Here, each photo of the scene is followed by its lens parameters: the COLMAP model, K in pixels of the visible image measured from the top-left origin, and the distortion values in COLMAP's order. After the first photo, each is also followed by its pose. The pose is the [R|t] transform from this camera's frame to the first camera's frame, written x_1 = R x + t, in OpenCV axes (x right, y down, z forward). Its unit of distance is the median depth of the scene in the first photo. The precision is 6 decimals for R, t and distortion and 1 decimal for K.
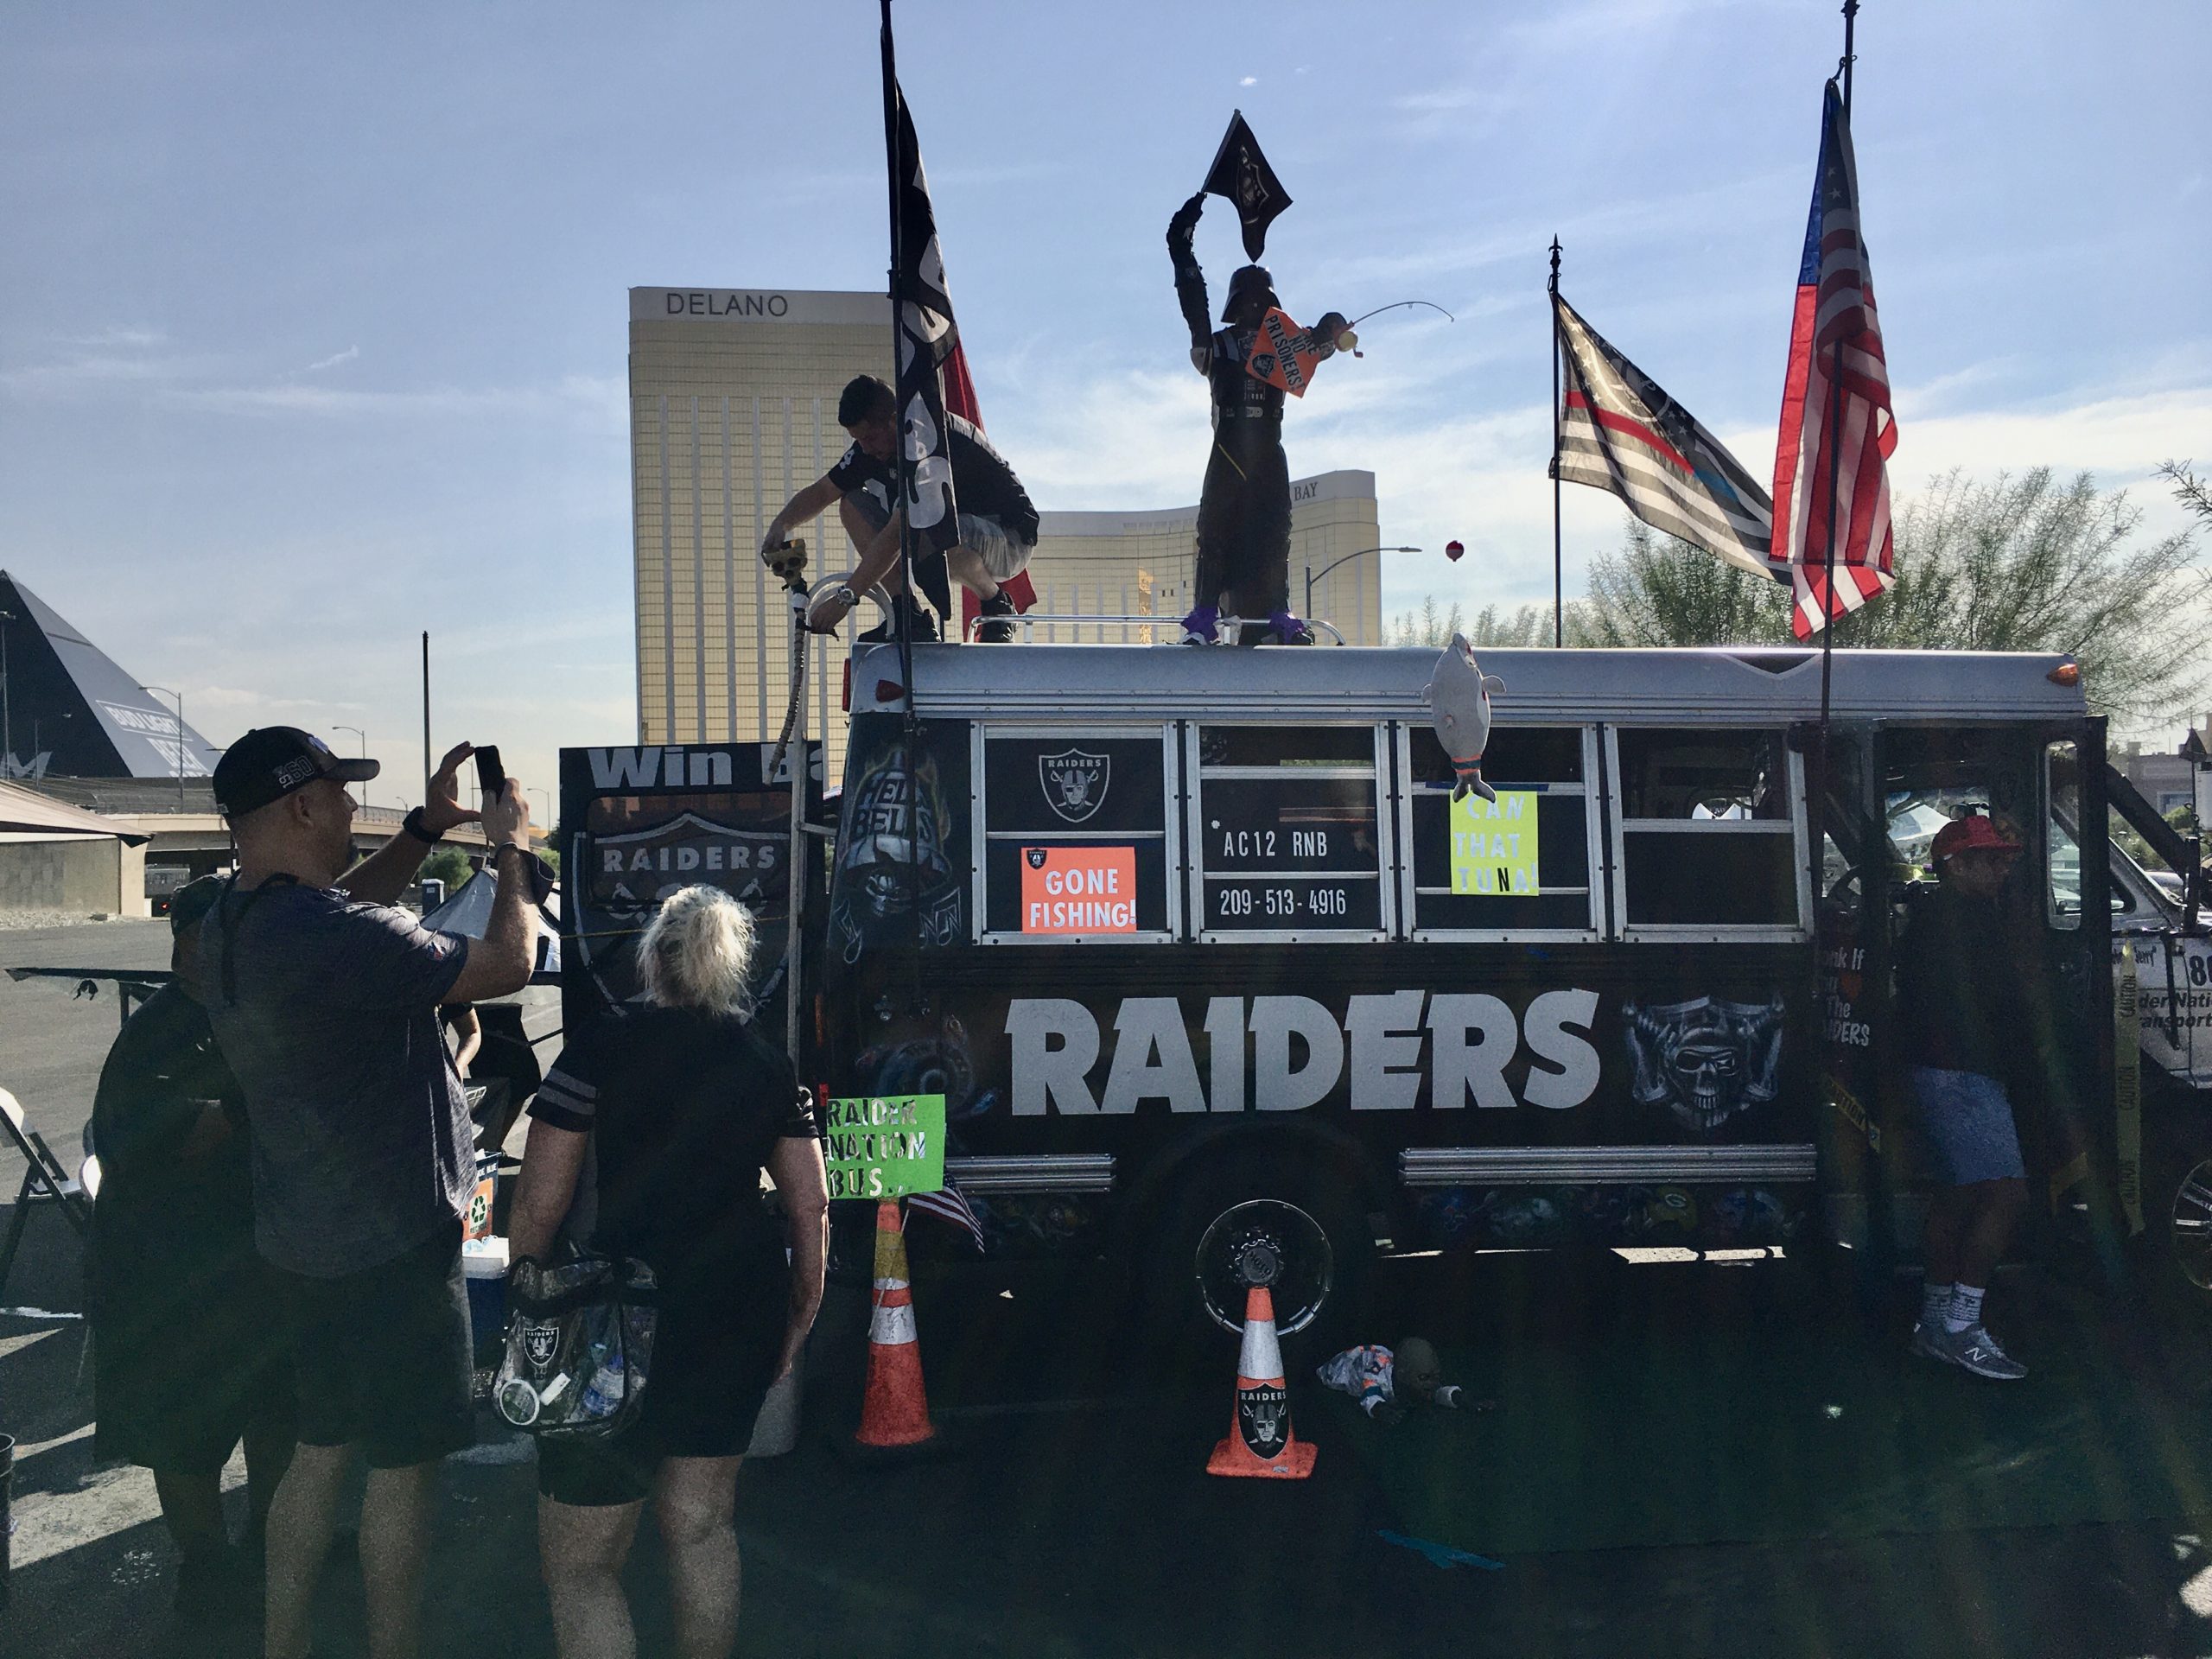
lens RADIAL K [[1906.0, 0, 1103.4], [0, 1906.0, 822.9], [0, 0, 1]] dist [0.072034, -0.068164]
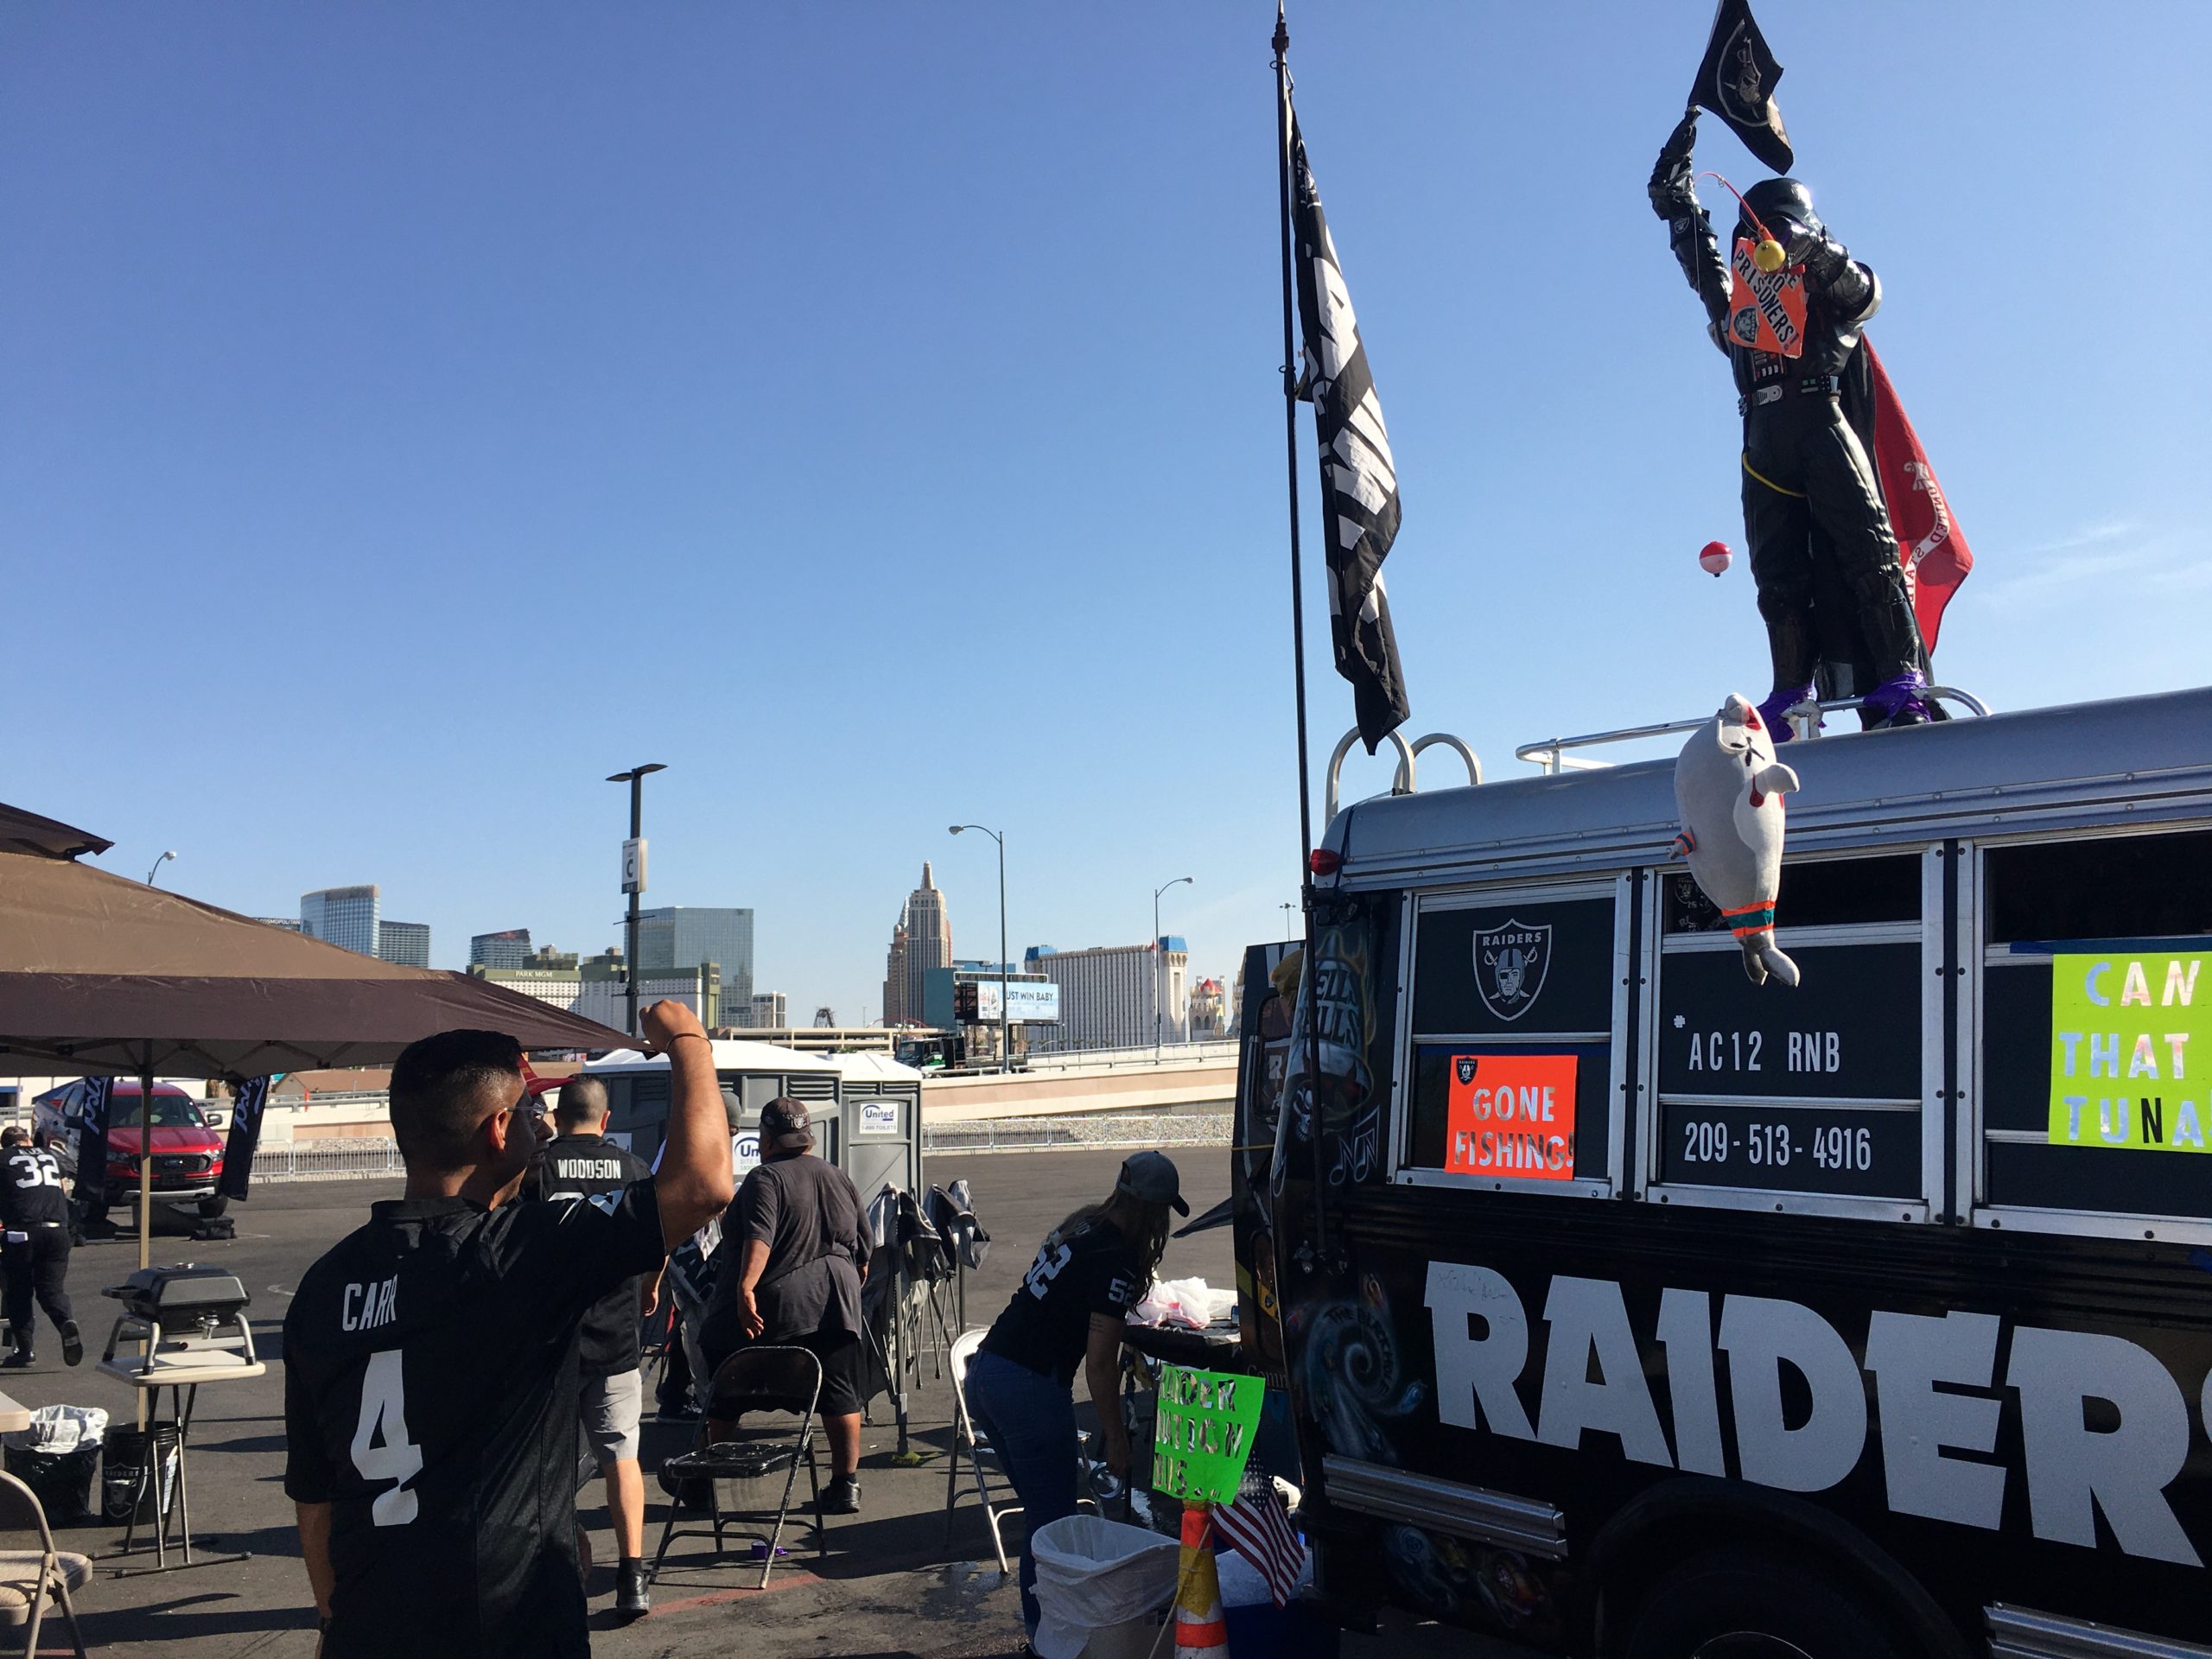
lens RADIAL K [[1906.0, 0, 1097.9], [0, 1906.0, 830.7], [0, 0, 1]] dist [0.072034, -0.068164]
pose [[0.557619, -0.094416, -0.824710, 0.503317], [0.014338, 0.994458, -0.104154, 0.001453], [0.829973, 0.046253, 0.555882, 0.461031]]
